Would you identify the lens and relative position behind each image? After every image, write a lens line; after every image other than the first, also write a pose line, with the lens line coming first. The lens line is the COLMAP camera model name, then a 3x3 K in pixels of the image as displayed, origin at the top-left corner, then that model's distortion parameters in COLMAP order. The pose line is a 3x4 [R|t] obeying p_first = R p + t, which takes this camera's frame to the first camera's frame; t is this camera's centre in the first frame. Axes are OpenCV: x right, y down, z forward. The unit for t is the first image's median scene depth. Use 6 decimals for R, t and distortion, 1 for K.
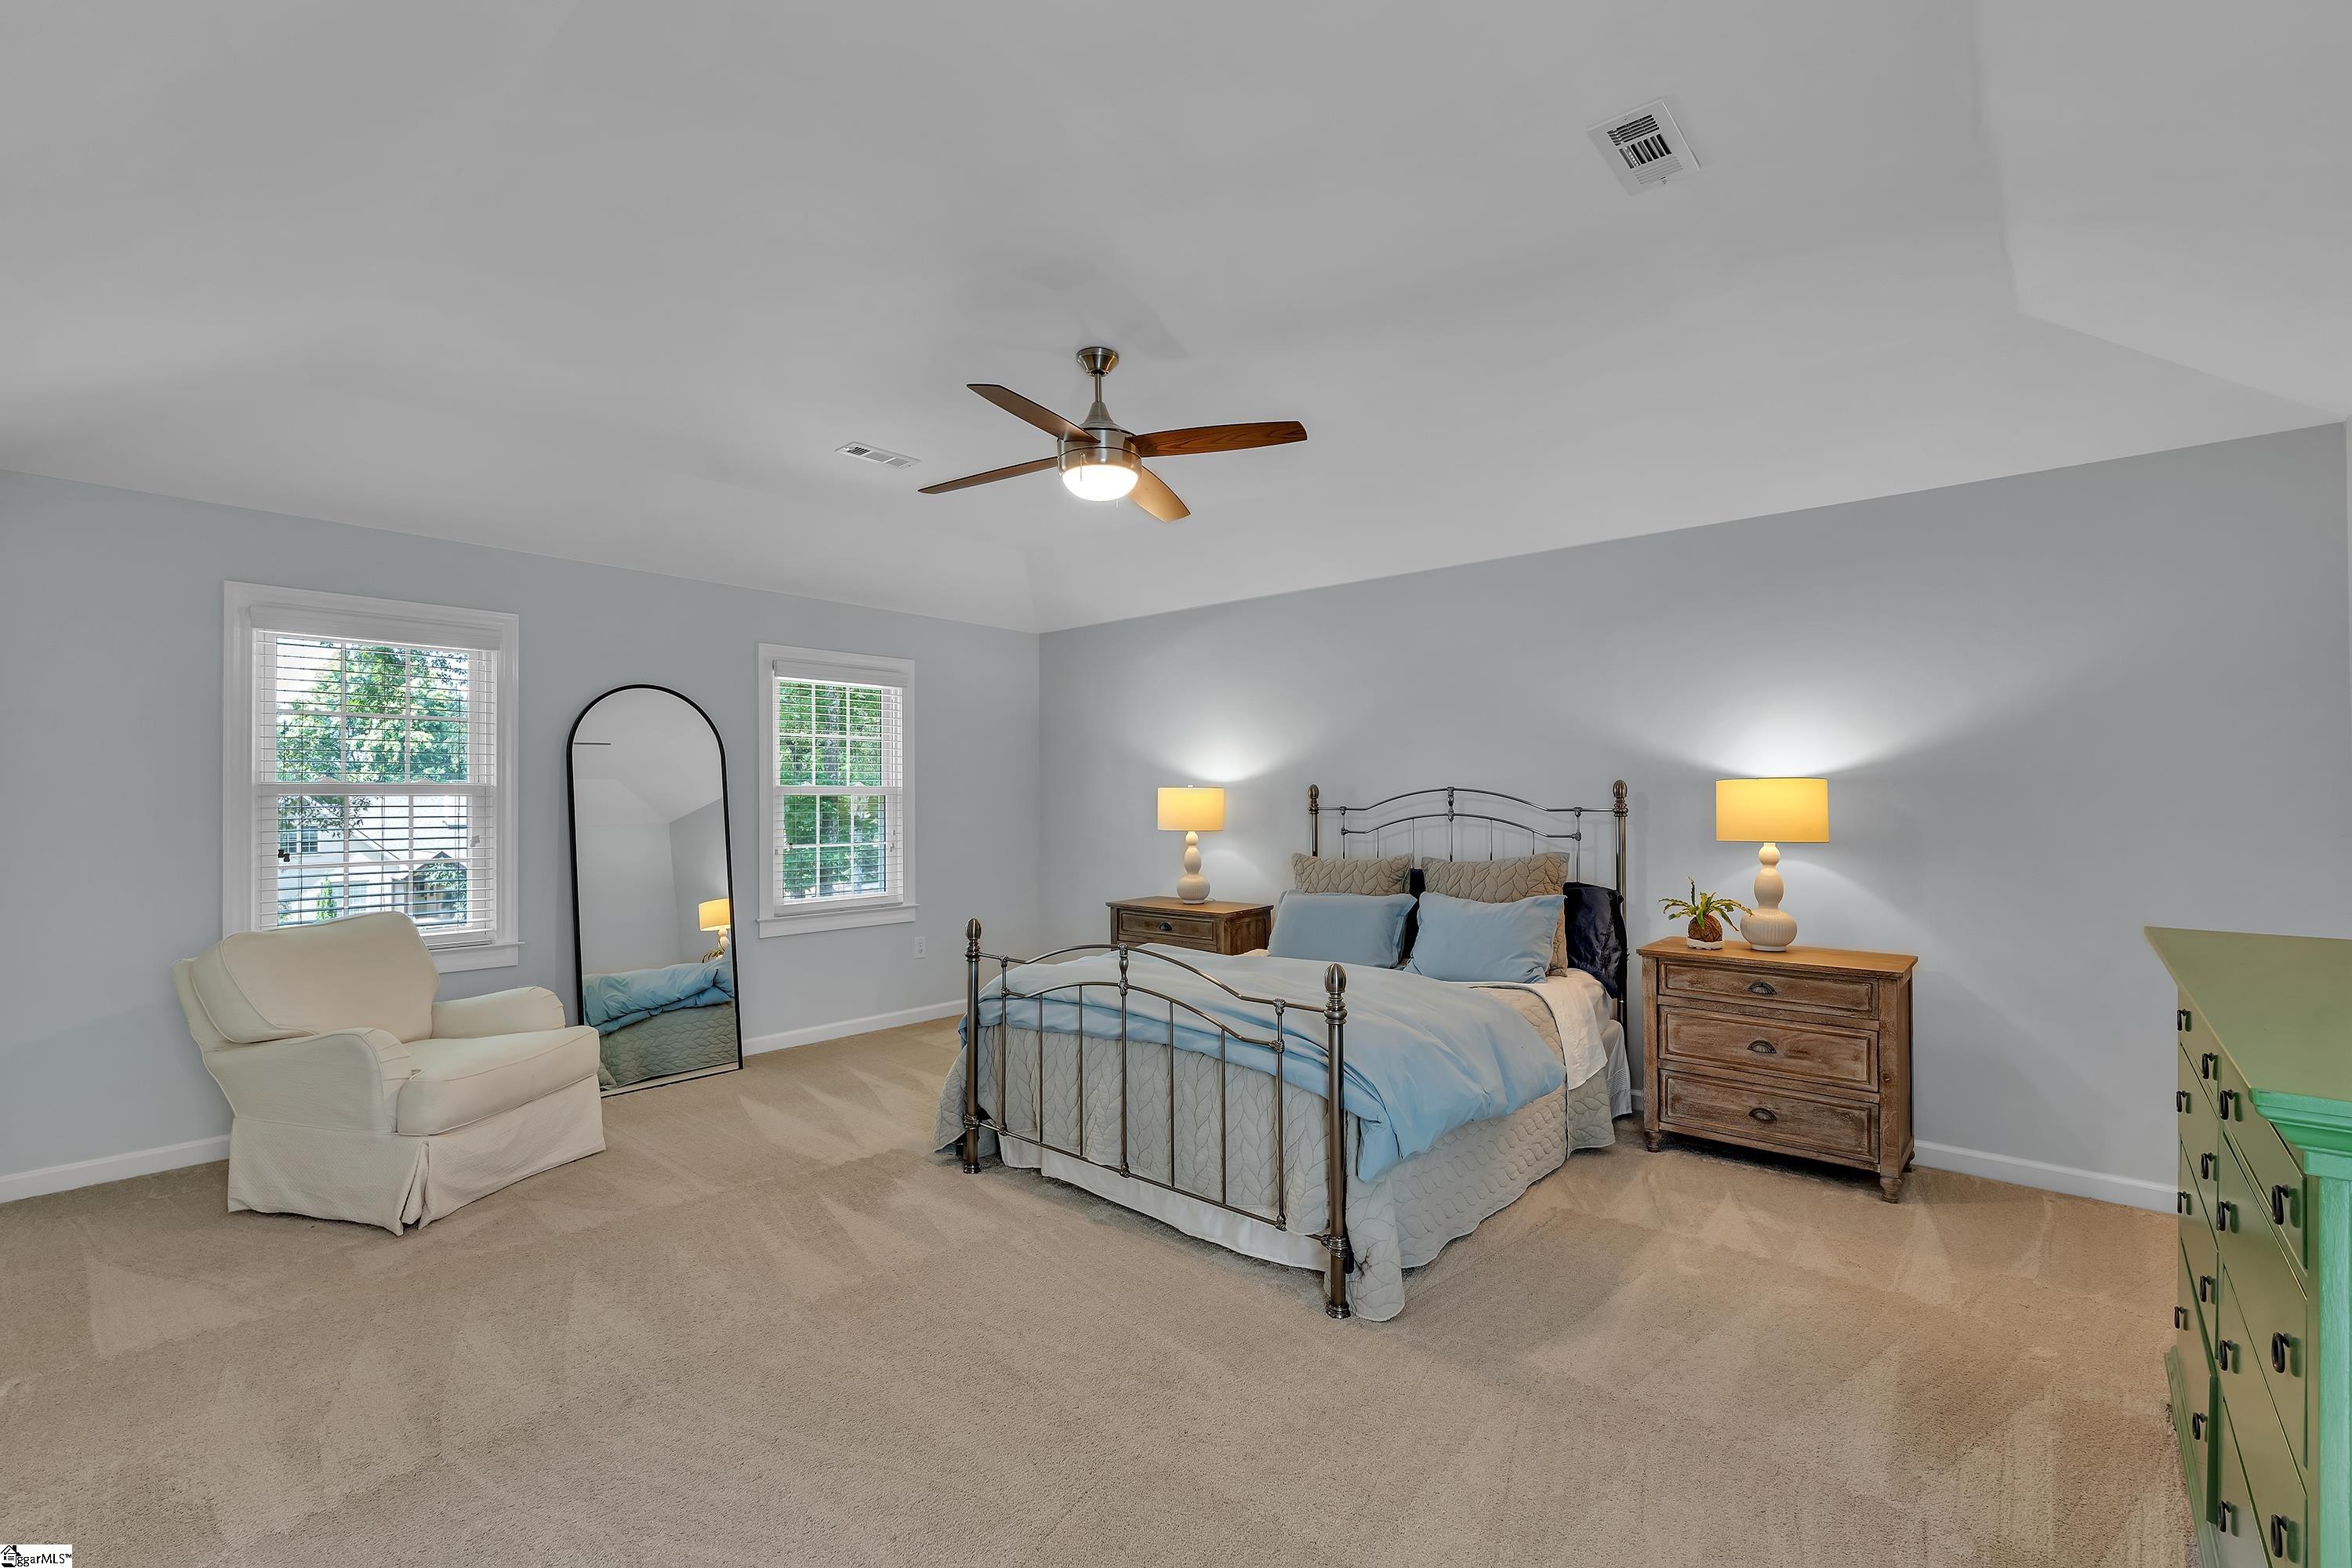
lens RADIAL K [[1027.5, 0, 1178.4], [0, 1027.5, 790.2], [0, 0, 1]] dist [-0.008598, 0.001200]
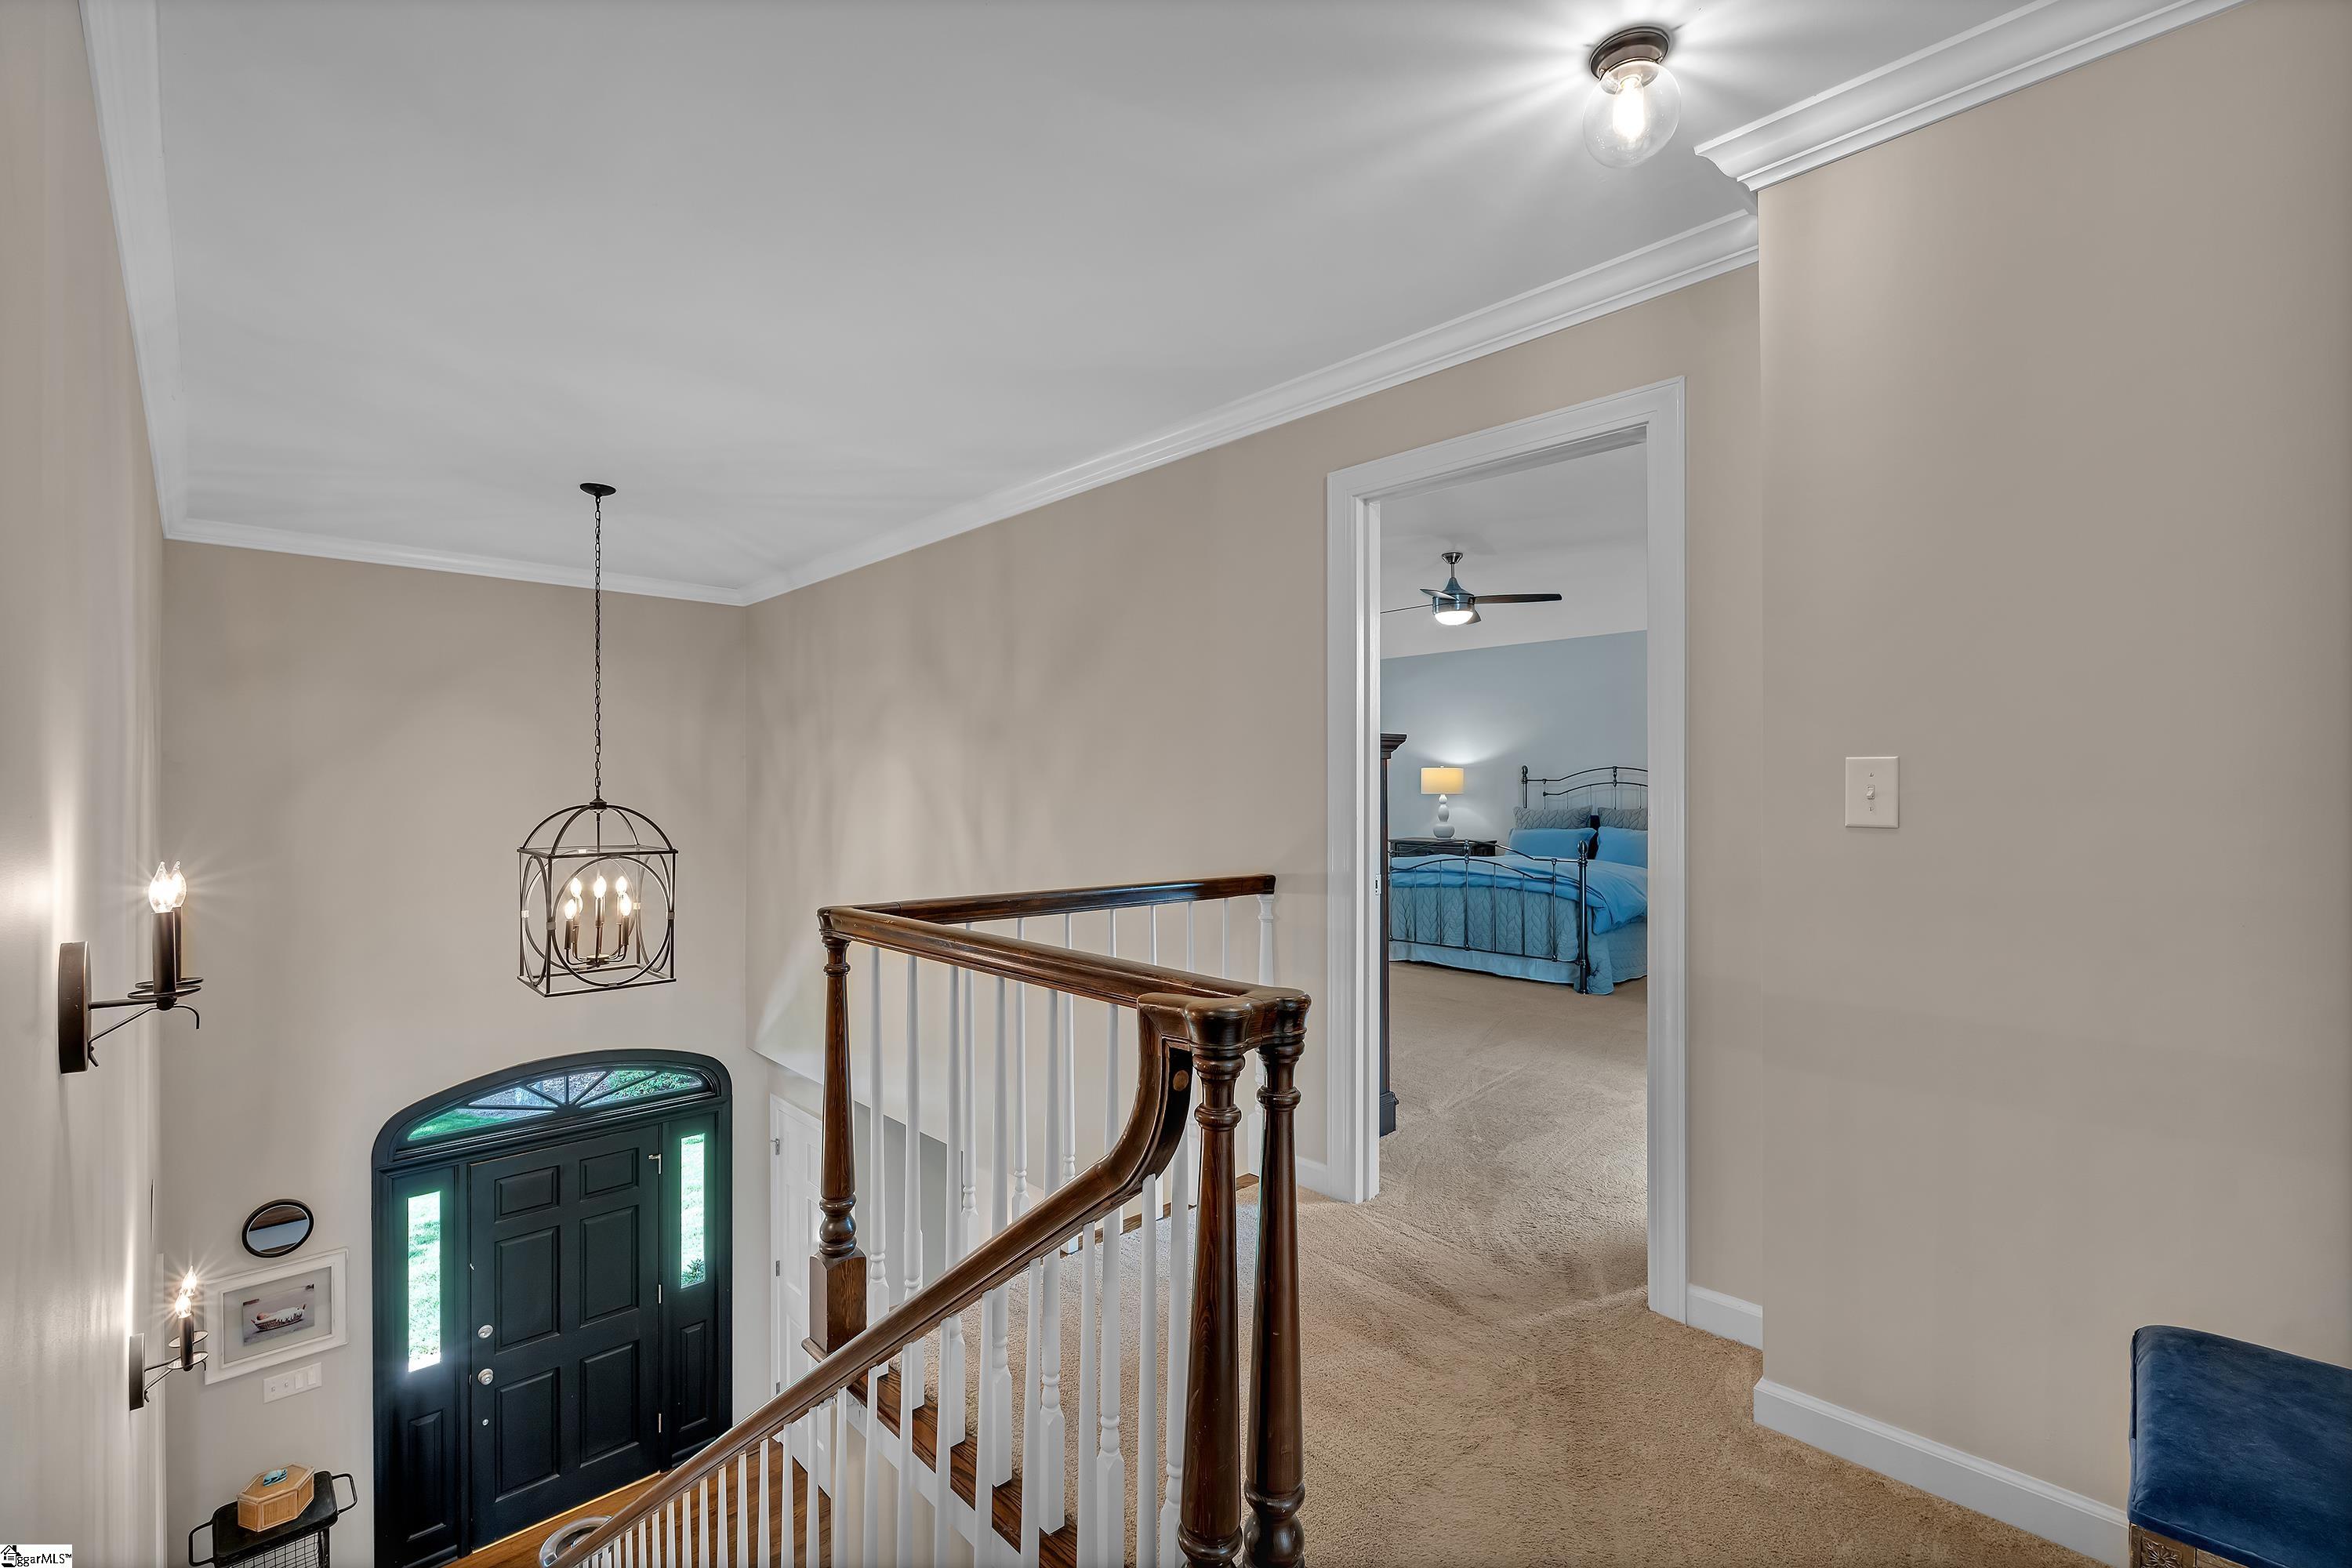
lens RADIAL K [[1027.5, 0, 1173.5], [0, 1027.5, 789.2], [0, 0, 1]] dist [-0.008598, 0.001200]
pose [[0.995242, 0.000199, -0.097436, -0.419856], [0.000845, 0.999943, 0.010677, 0.022943], [0.097432, -0.010709, 0.995185, -1.078580]]
